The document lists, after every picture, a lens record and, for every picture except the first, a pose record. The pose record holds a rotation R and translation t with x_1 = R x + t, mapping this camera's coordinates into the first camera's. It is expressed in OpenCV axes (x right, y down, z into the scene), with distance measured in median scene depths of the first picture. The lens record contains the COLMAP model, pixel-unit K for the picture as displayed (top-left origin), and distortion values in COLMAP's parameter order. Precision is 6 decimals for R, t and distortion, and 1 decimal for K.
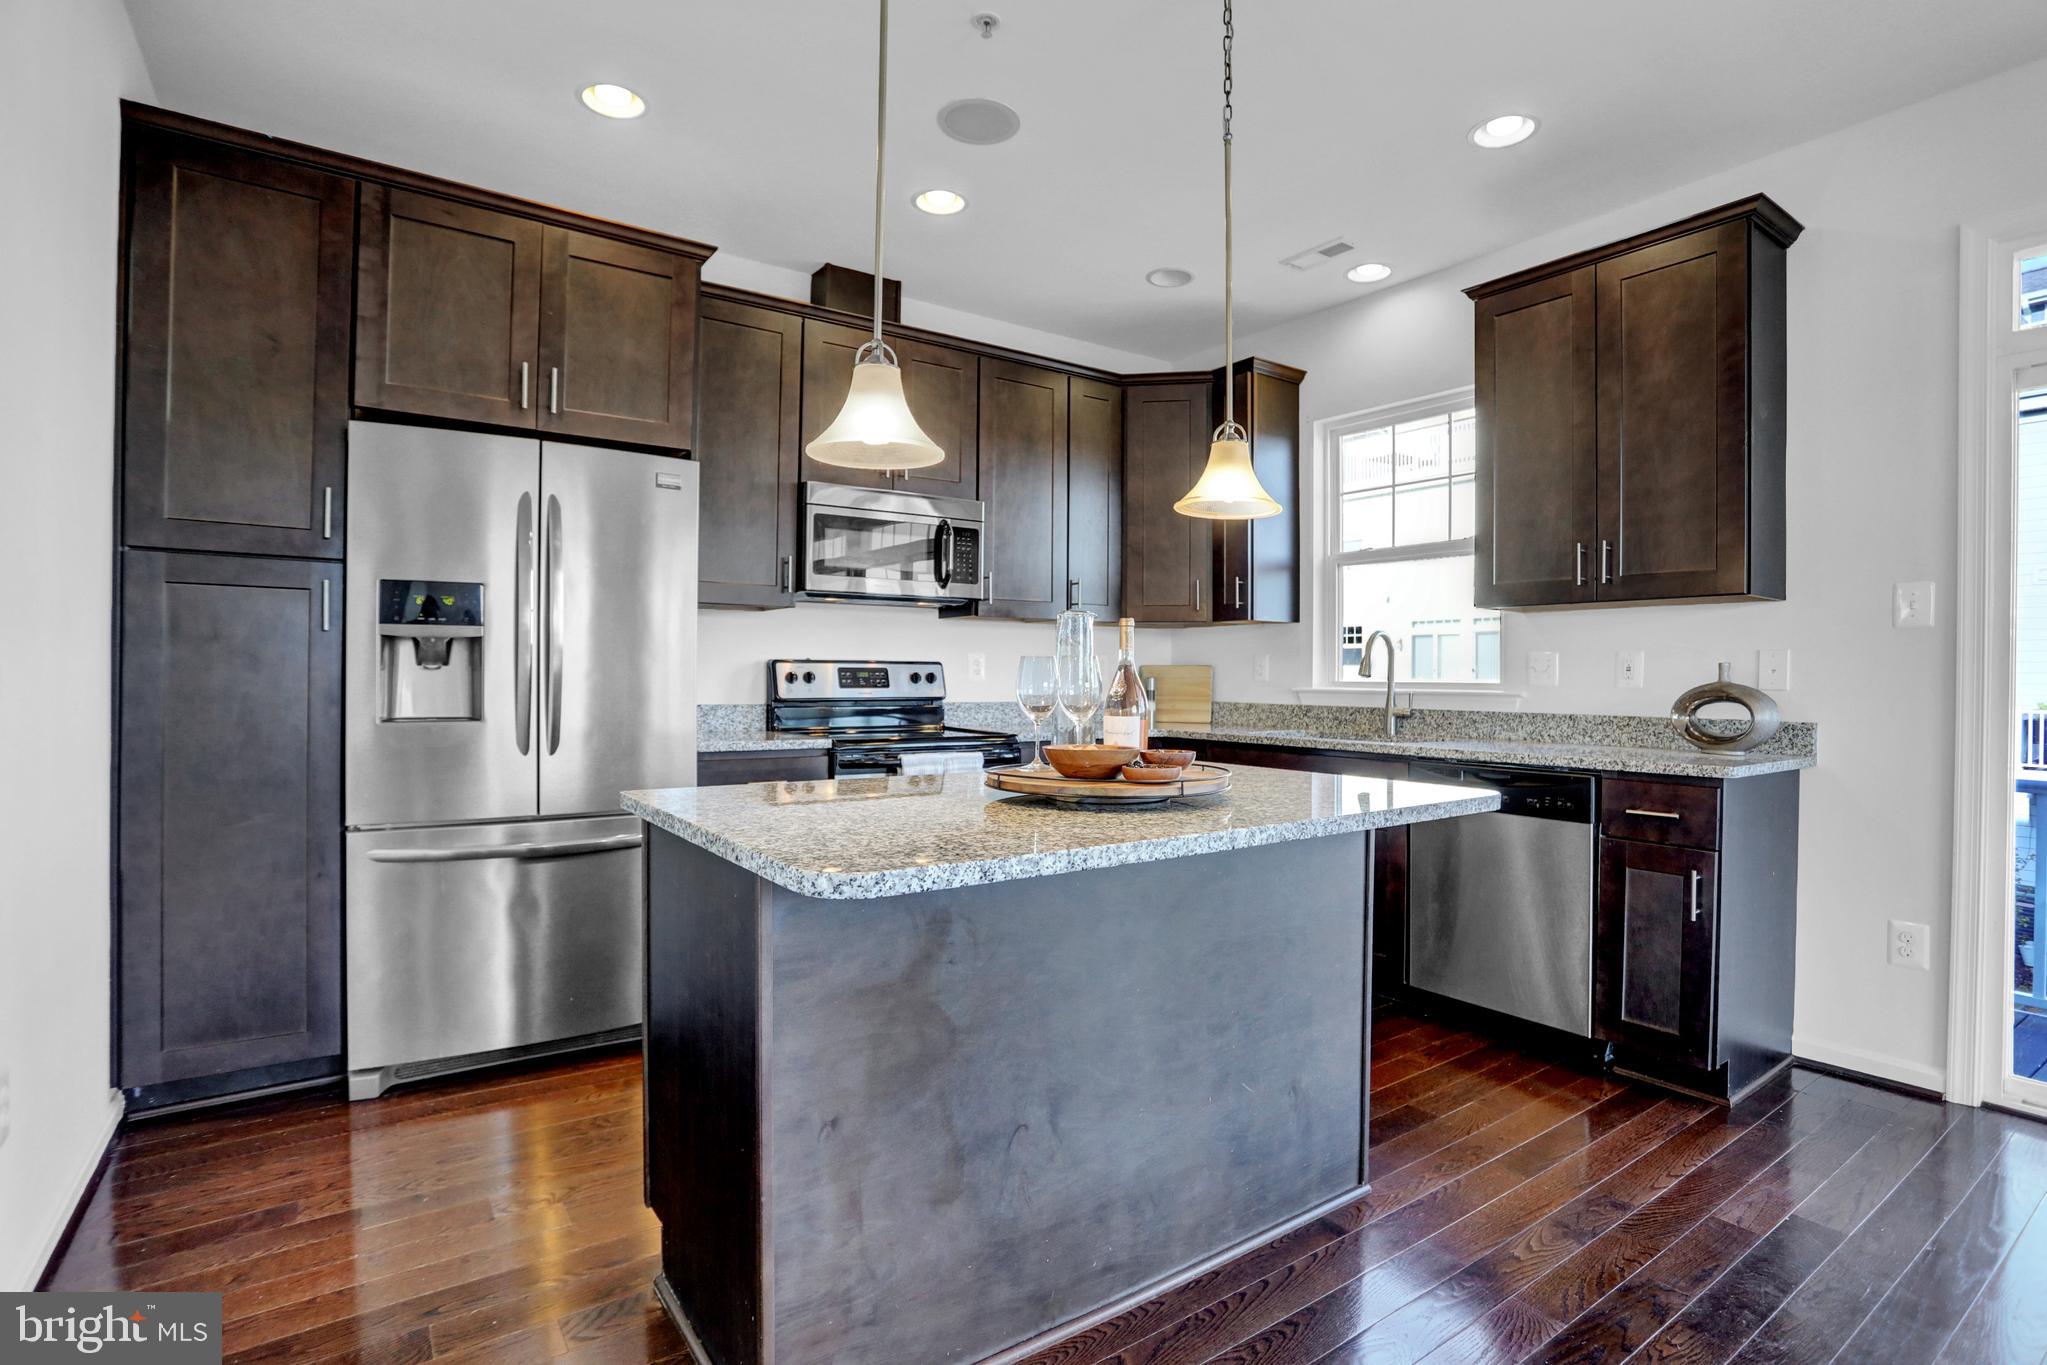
lens RADIAL K [[992.7, 0, 1029.6], [0, 992.7, 673.4], [0, 0, 1]] dist [-0.034942, 0.002611]
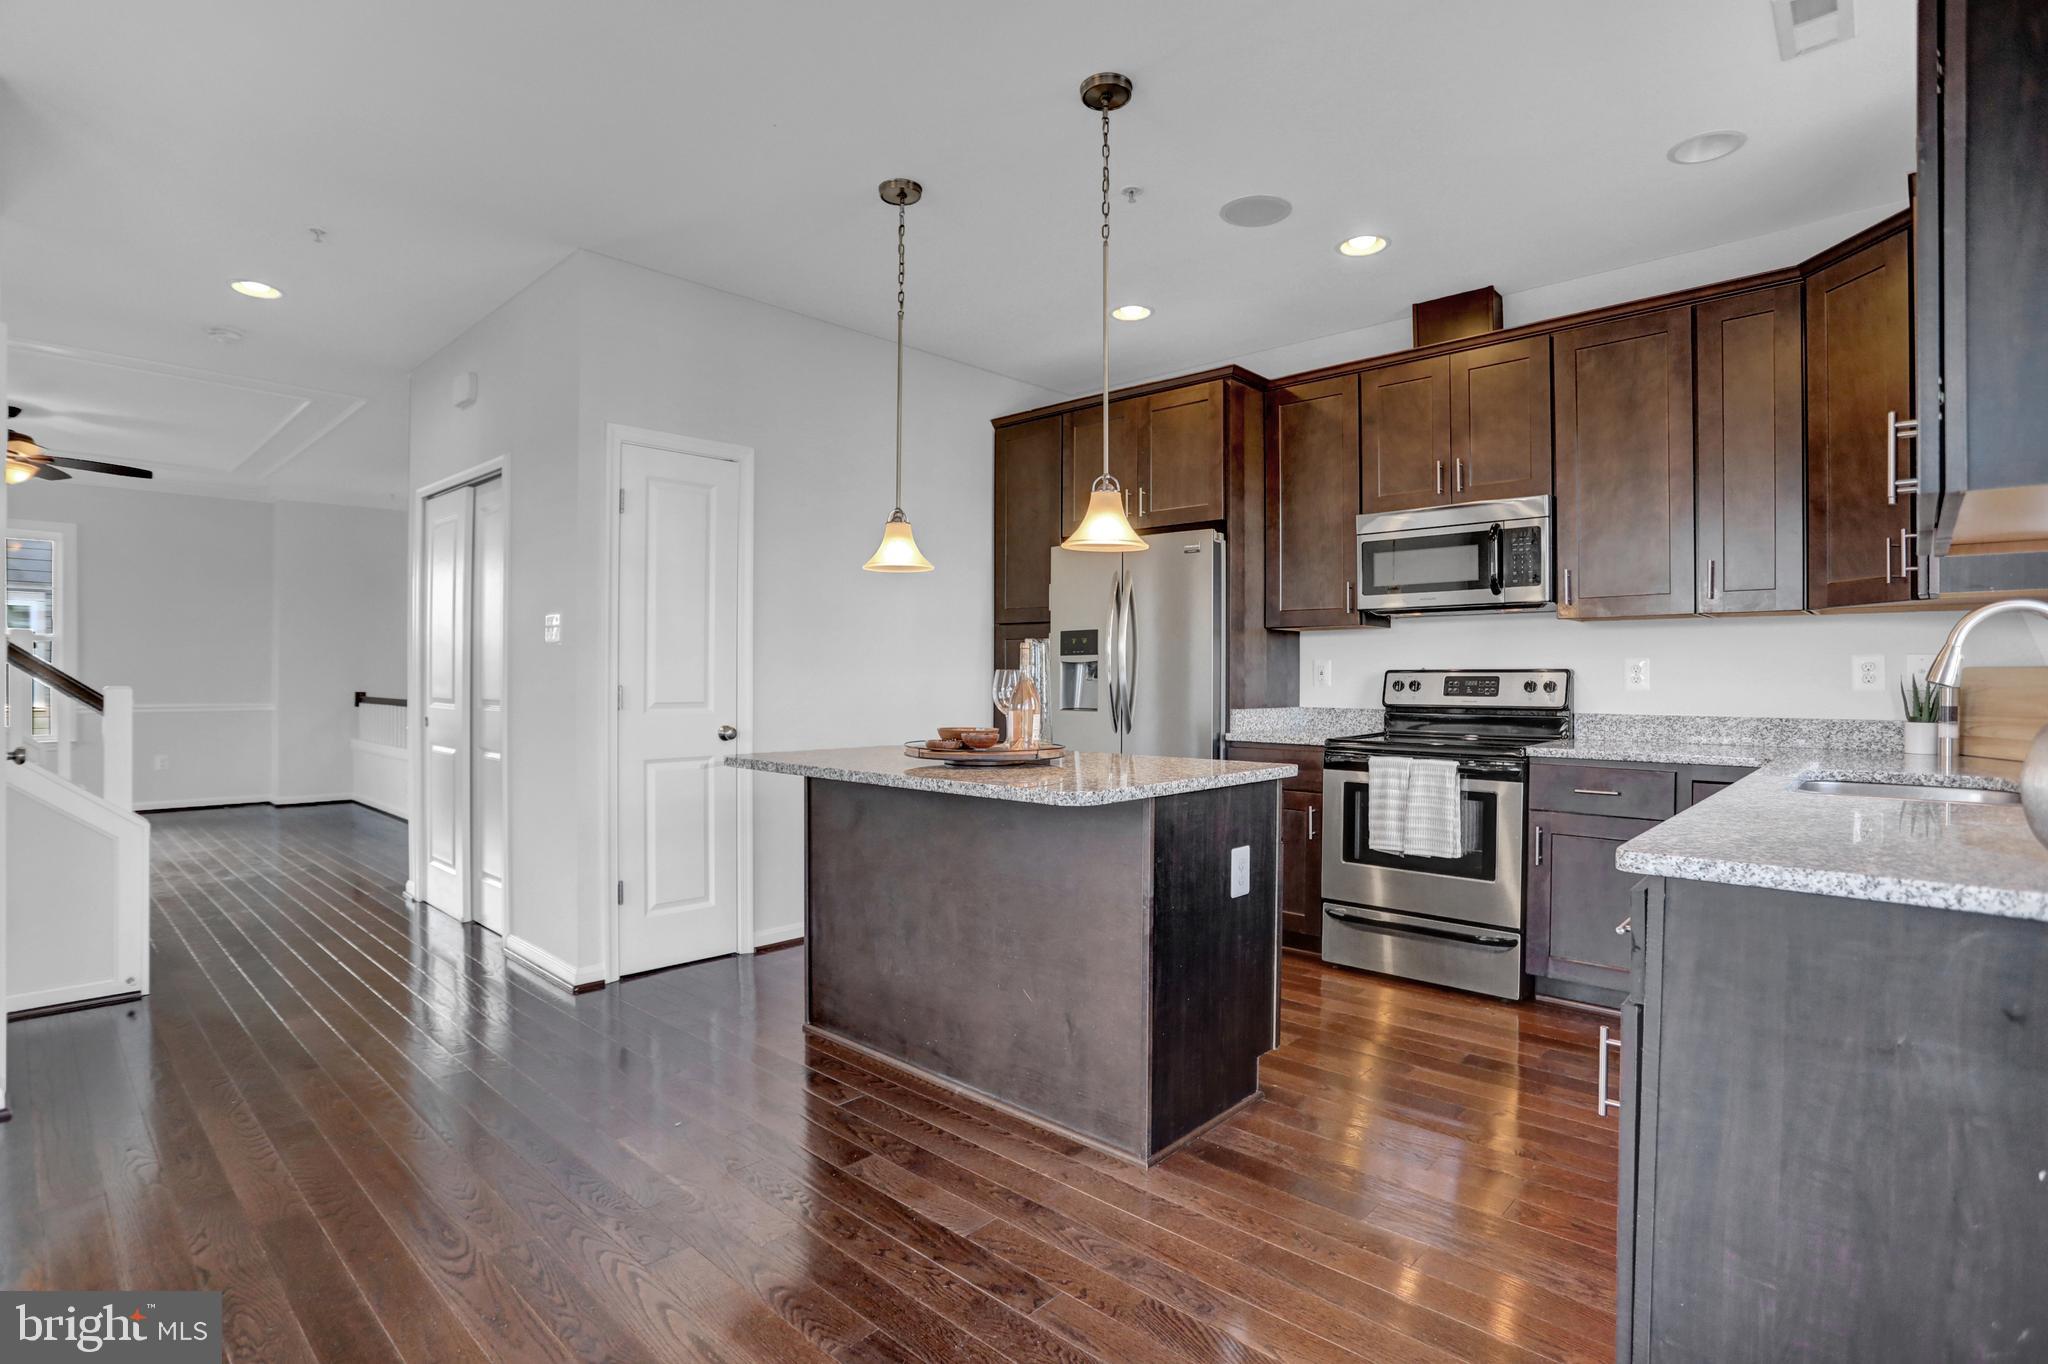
lens RADIAL K [[993.2, 0, 1035.0], [0, 993.2, 670.8], [0, 0, 1]] dist [-0.034942, 0.002611]
pose [[0.222730, -0.012485, -0.974800, 0.749960], [0.000438, 0.999919, -0.012707, 0.001376], [0.974880, 0.002403, 0.222718, 0.351691]]
